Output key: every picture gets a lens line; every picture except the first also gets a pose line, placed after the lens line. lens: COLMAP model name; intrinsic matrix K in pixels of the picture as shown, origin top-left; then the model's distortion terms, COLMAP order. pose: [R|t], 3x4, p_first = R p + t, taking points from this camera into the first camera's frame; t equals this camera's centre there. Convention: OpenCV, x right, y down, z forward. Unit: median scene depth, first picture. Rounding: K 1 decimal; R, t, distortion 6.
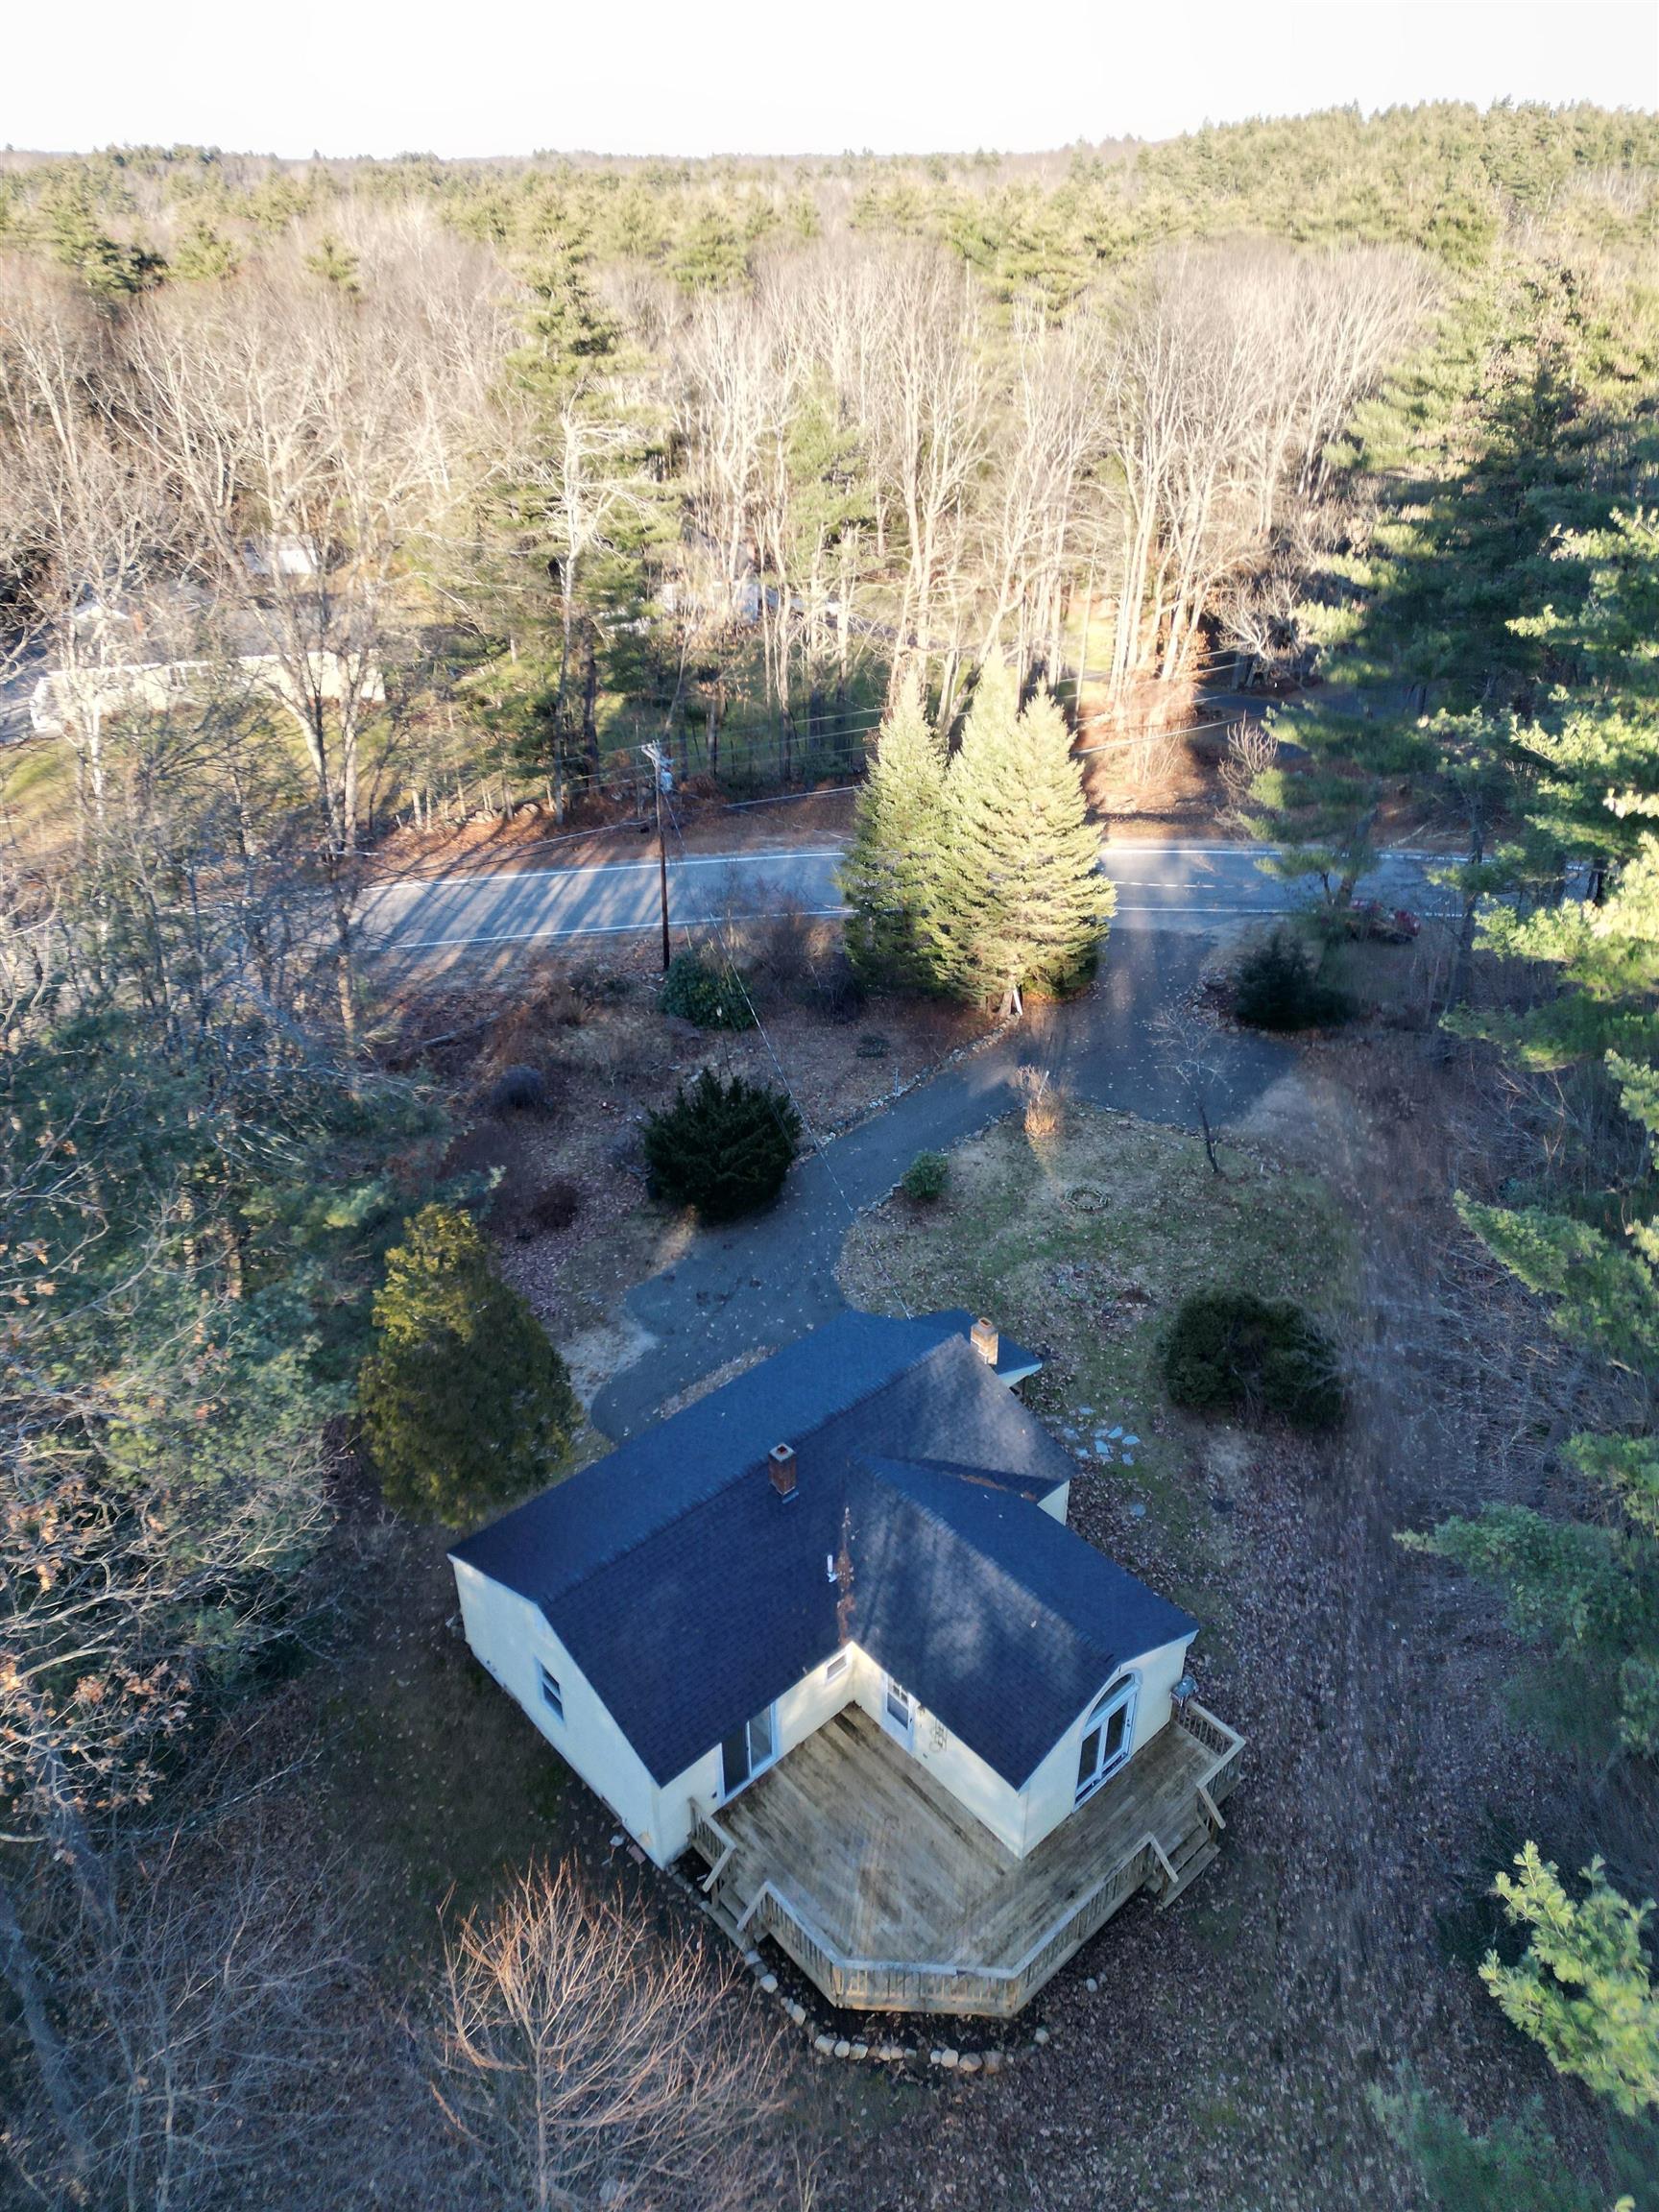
lens RADIAL K [[1543.3, 0, 829.5], [0, 1543.3, 1106.0], [0, 0, 1]] dist [0.081319, -0.078848]
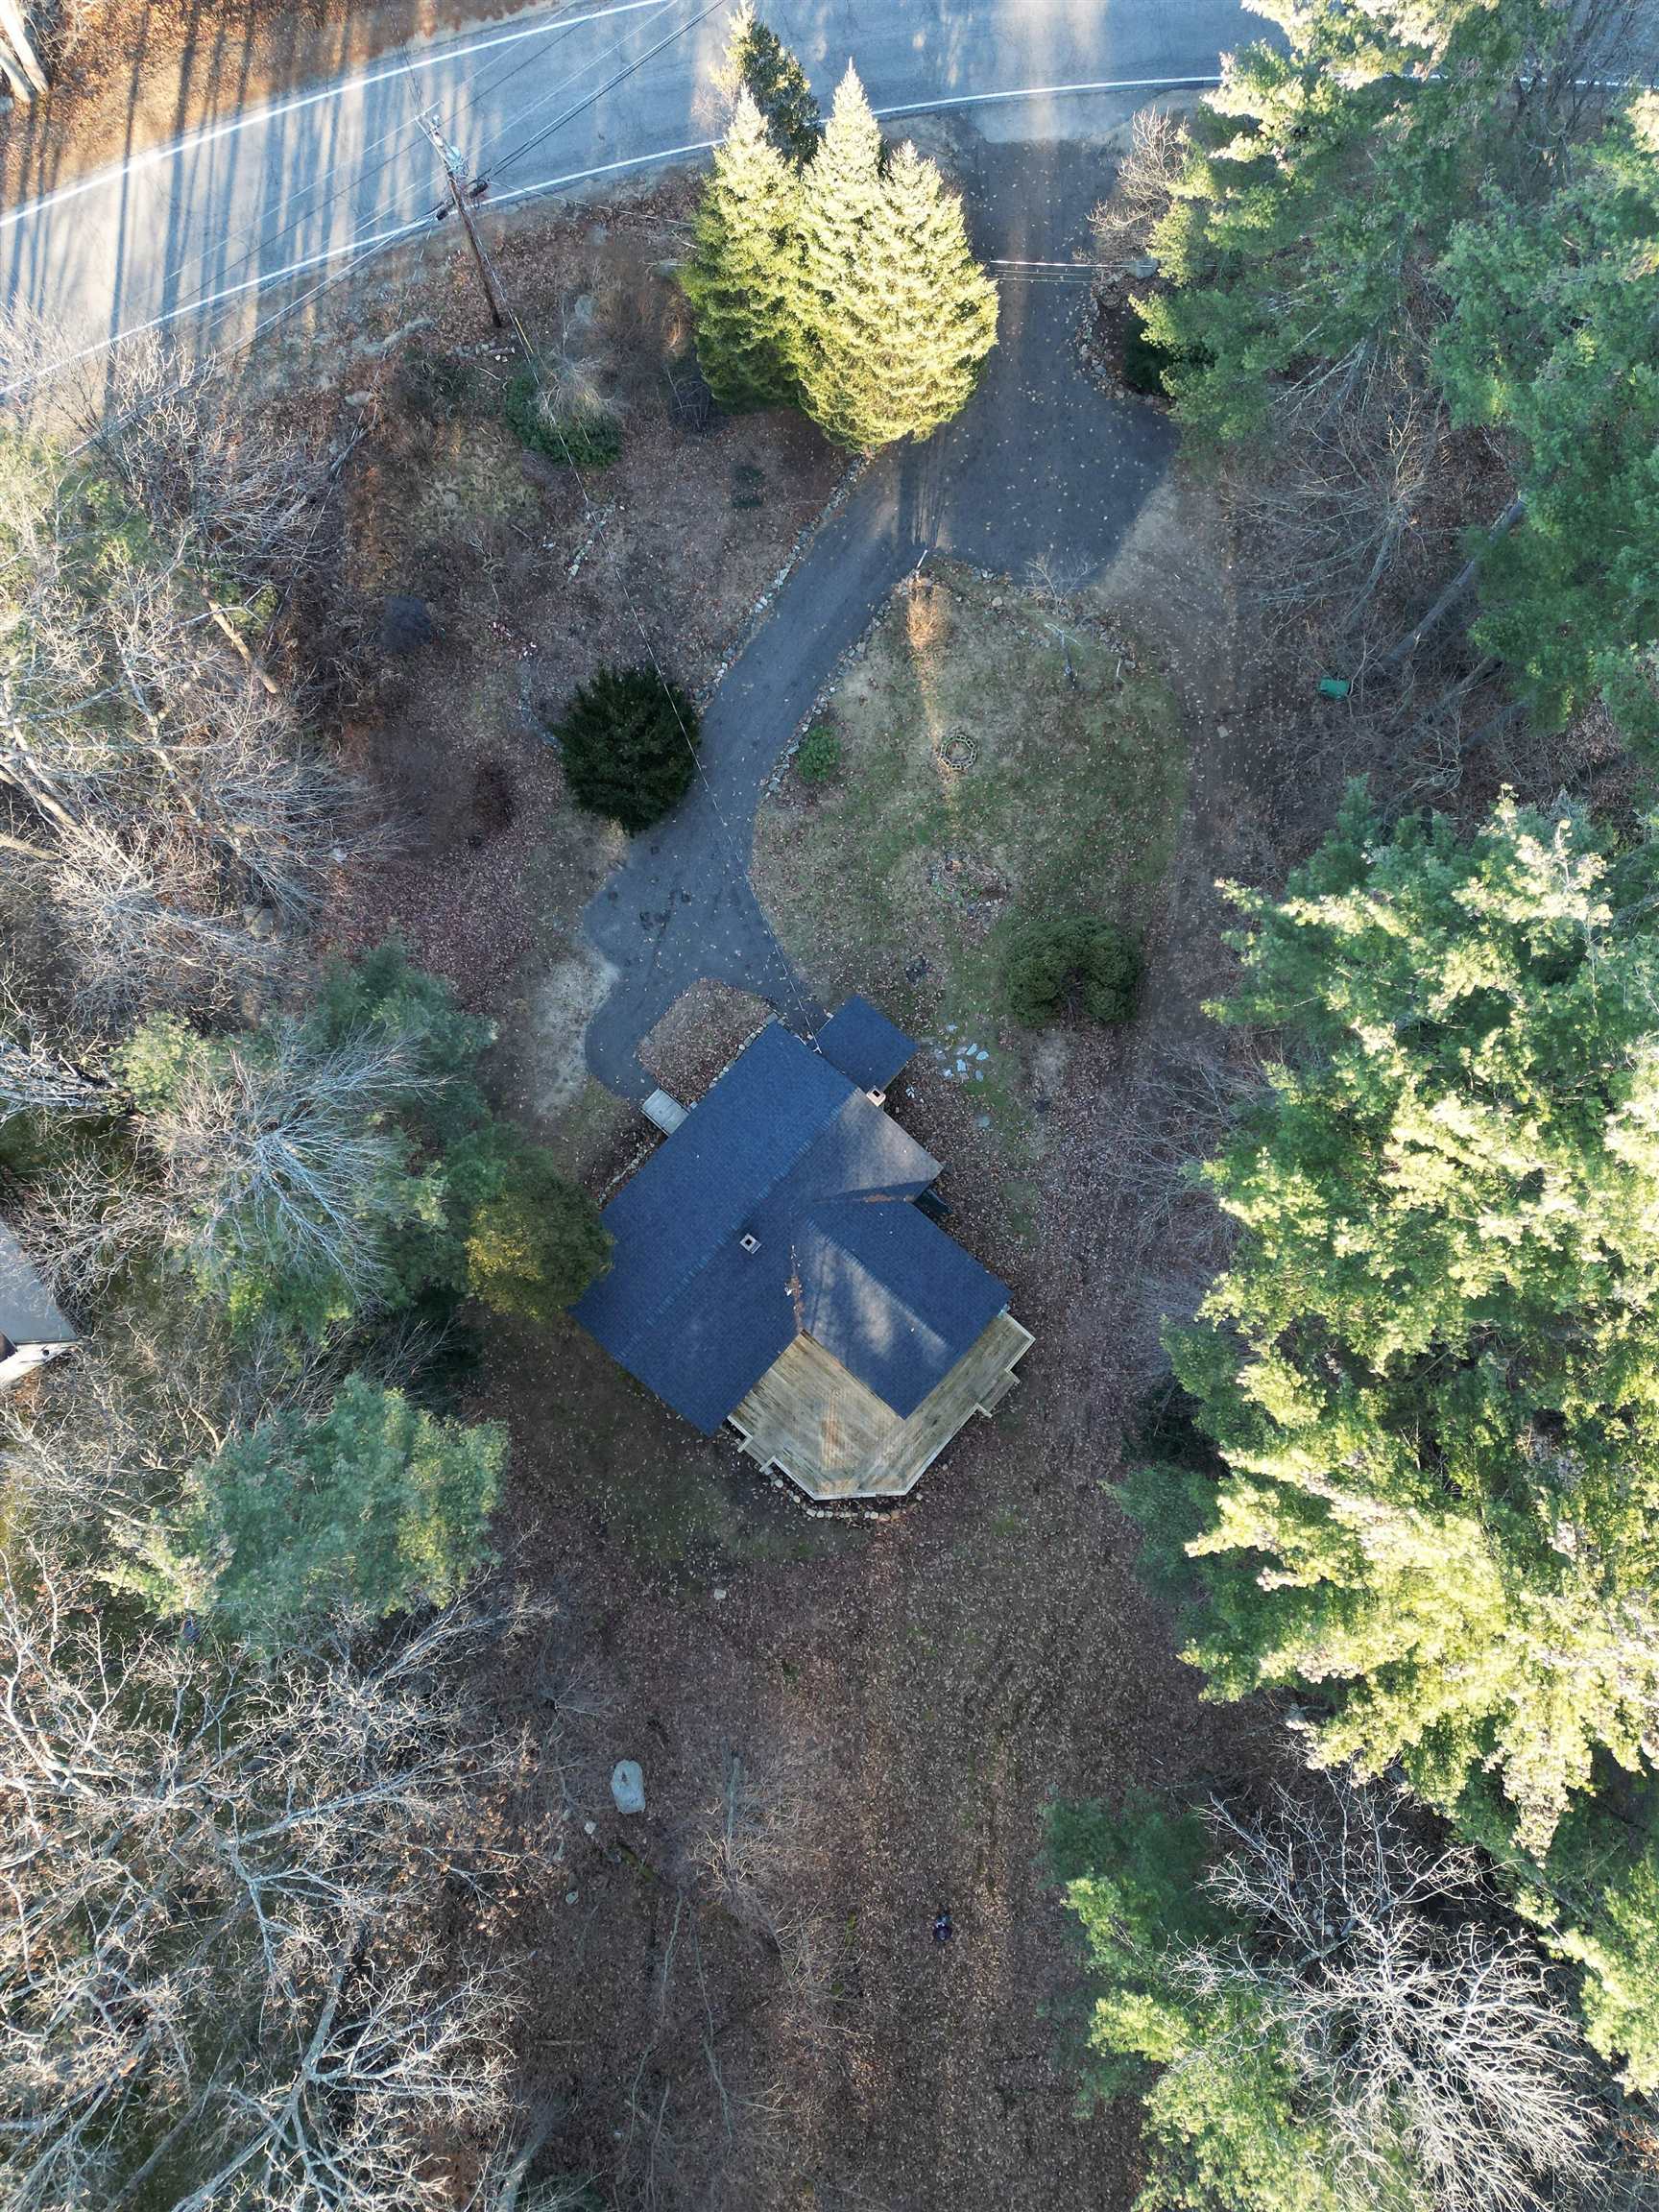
lens RADIAL K [[1543.3, 0, 829.5], [0, 1543.3, 1106.0], [0, 0, 1]] dist [0.081319, -0.078848]
pose [[0.993523, -0.113332, 0.008245, 0.043513], [0.064212, 0.619811, 0.782120, -0.881747], [-0.093750, -0.776525, 0.623073, 0.122653]]
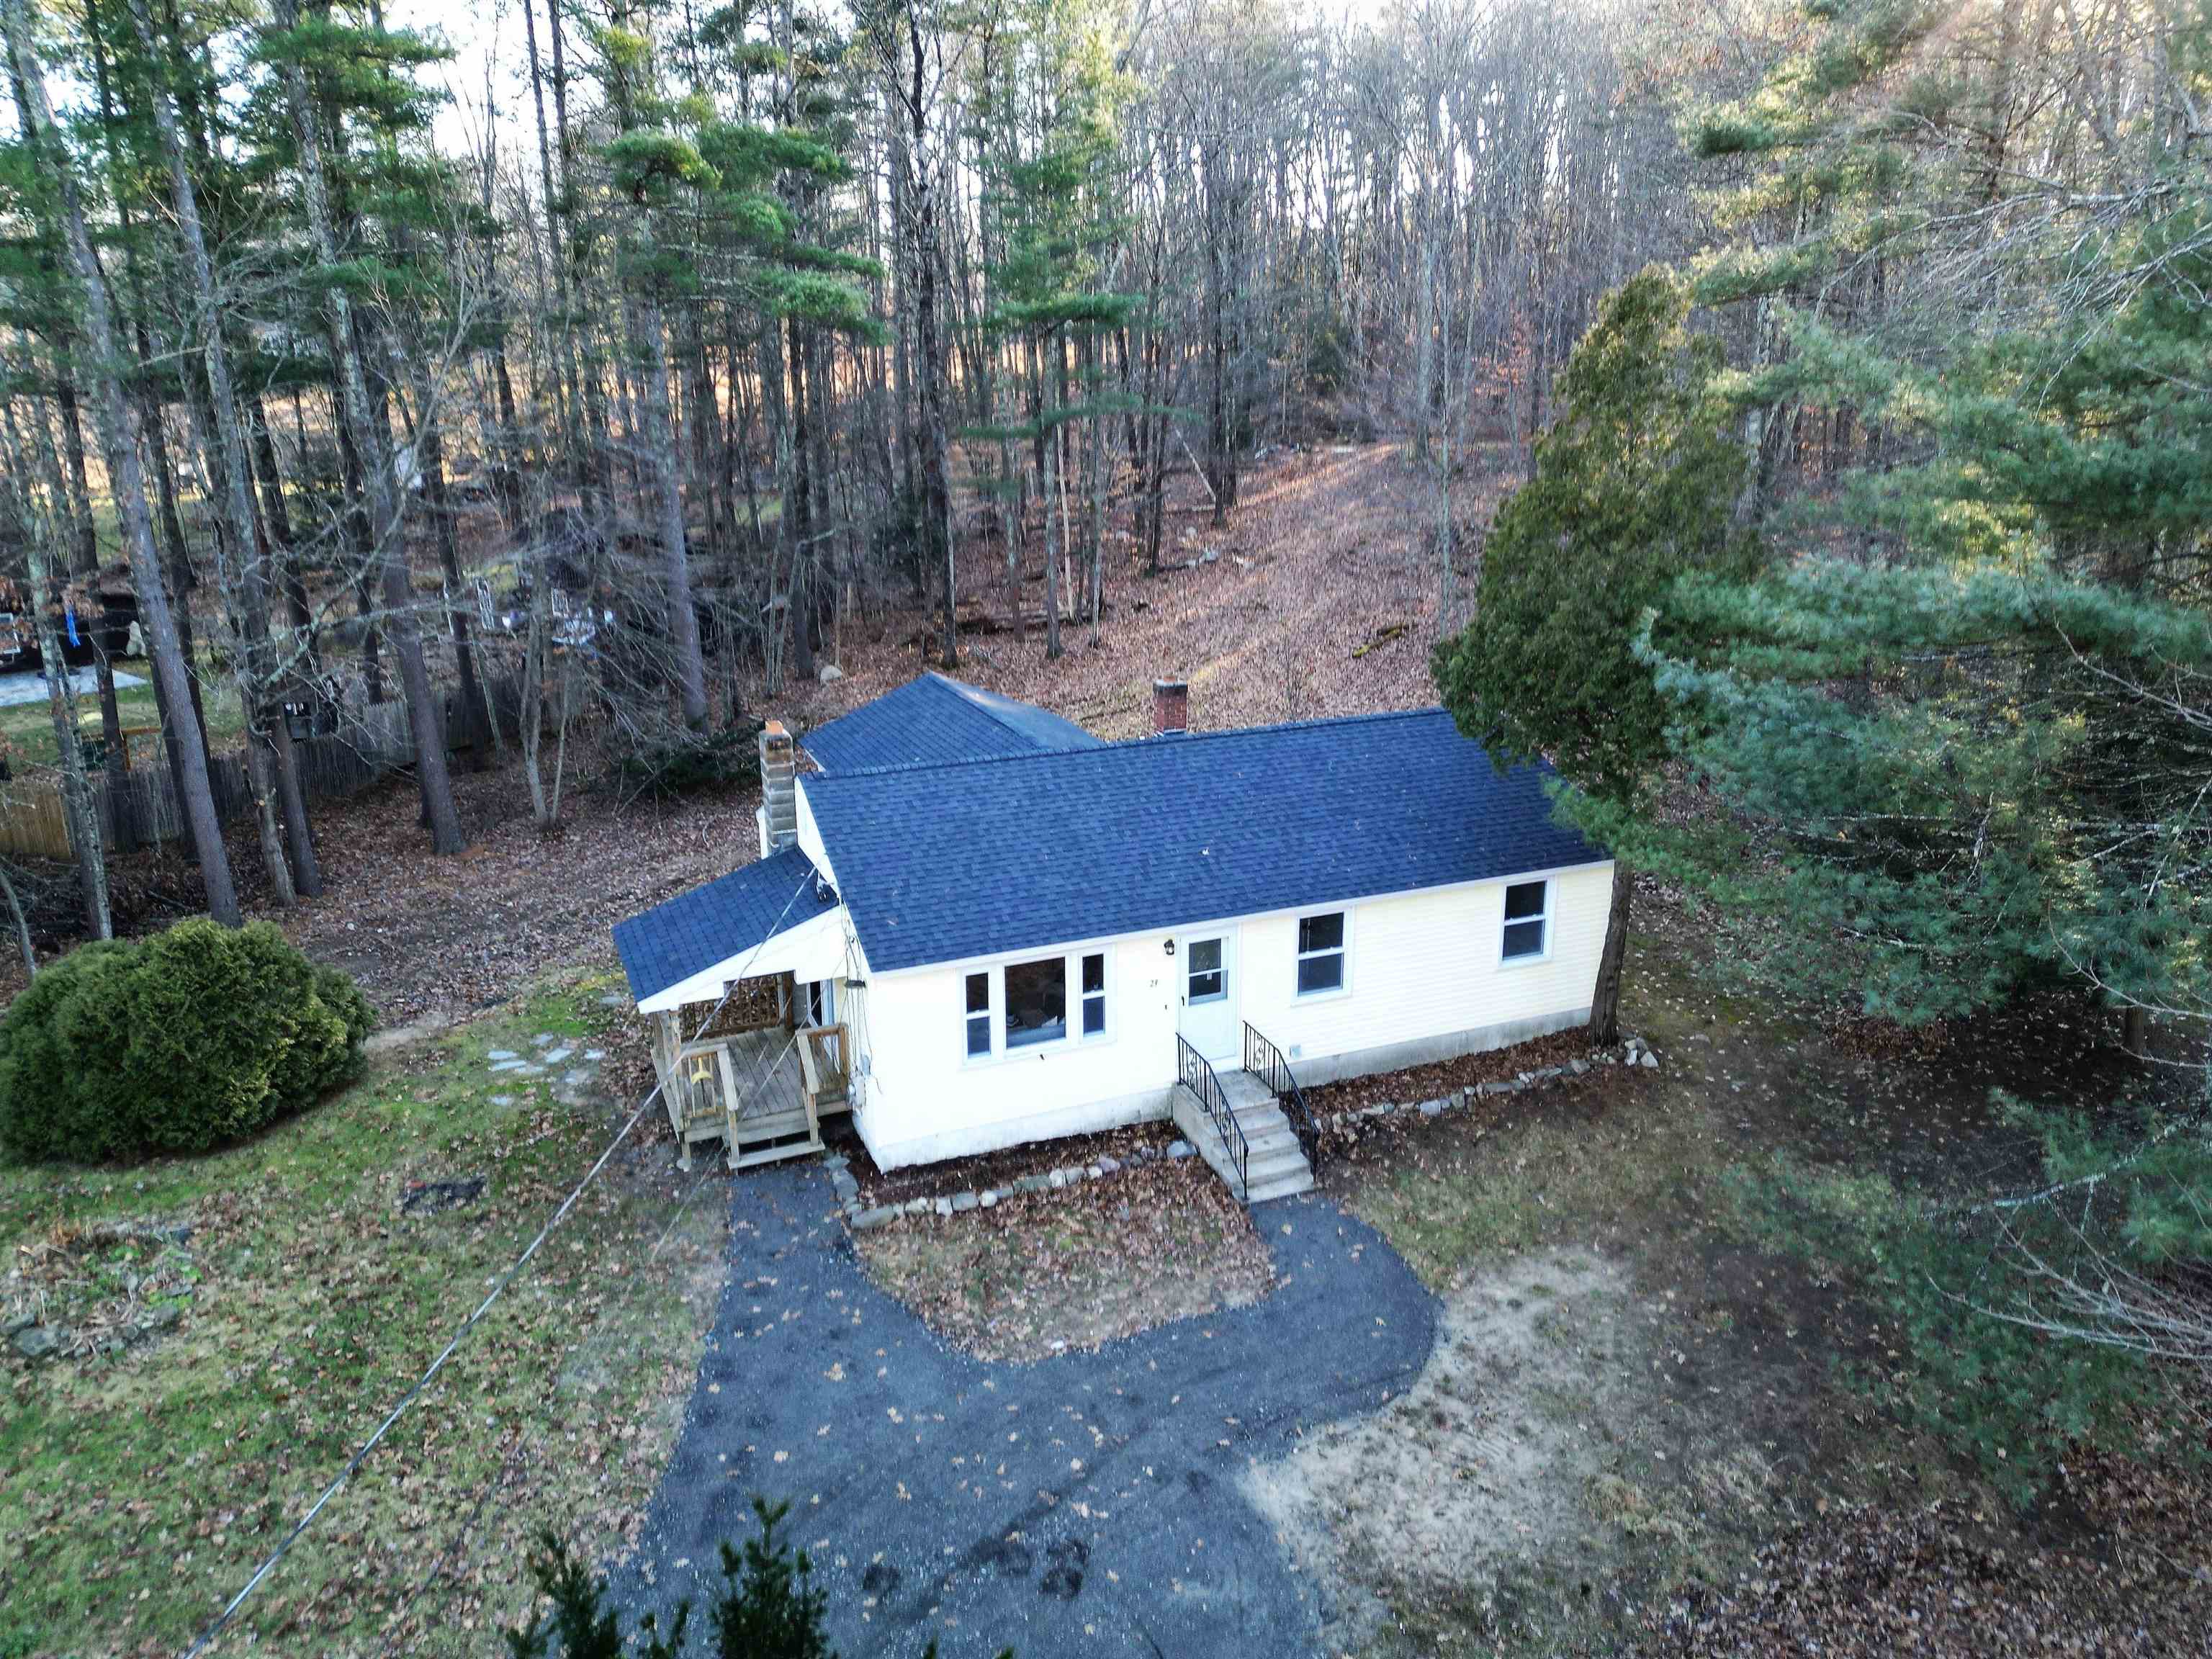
lens RADIAL K [[1543.3, 0, 1106.0], [0, 1543.3, 829.5], [0, 0, 1]] dist [0.081319, -0.078848]
pose [[-0.943607, -0.084518, 0.320098, -0.210467], [0.181546, 0.676433, 0.713778, -0.230013], [-0.276852, 0.731638, -0.622943, 1.293679]]
